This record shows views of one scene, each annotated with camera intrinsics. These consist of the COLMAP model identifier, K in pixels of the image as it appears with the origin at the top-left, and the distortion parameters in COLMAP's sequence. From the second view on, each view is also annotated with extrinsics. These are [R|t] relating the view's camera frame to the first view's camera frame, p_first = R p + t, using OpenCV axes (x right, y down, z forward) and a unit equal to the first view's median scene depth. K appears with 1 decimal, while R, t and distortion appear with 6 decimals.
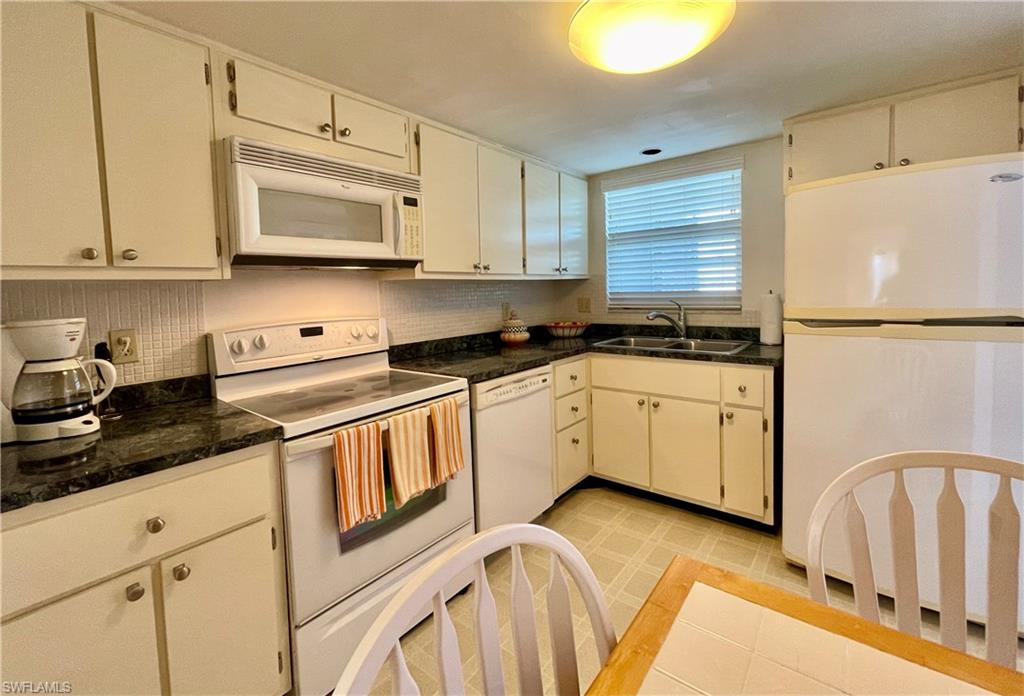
lens RADIAL K [[439.1, 0, 512.0], [0, 439.1, 348.0], [0, 0, 1]] dist [0.011915, 0.000058]
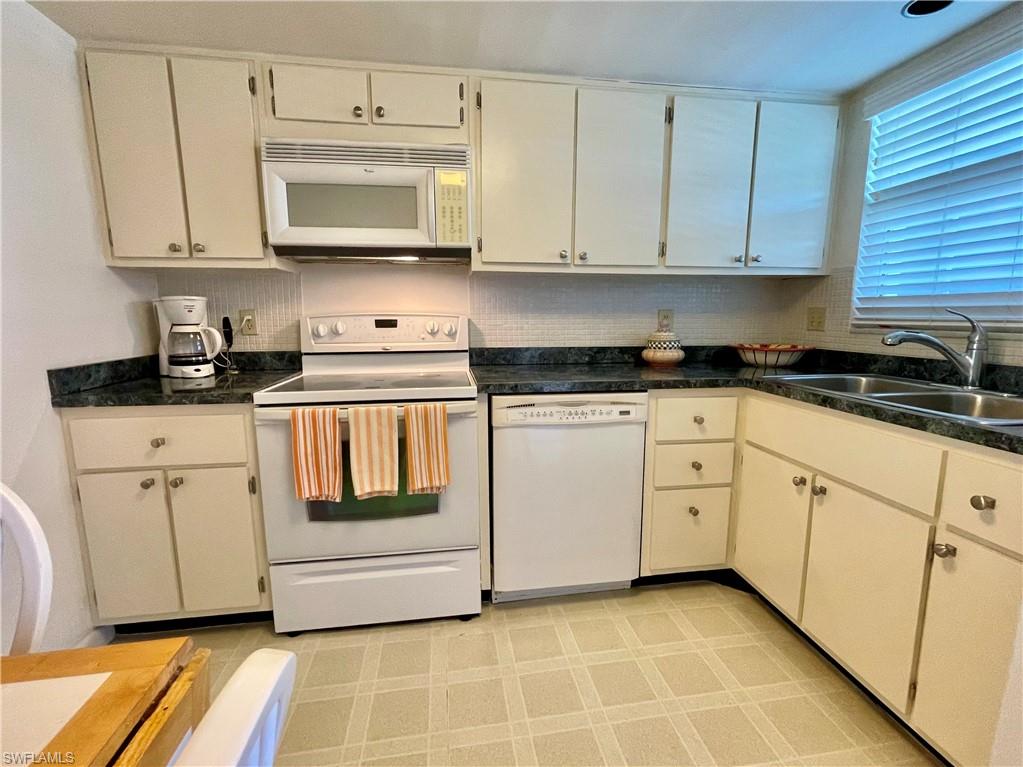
lens RADIAL K [[459.6, 0, 510.7], [0, 459.6, 414.4], [0, 0, 1]] dist [0.000956, -0.000195]
pose [[0.731460, 0.175629, -0.658879, 0.472182], [-0.112442, 0.984100, 0.137491, -0.006989], [0.672550, -0.026483, 0.739578, 0.336138]]
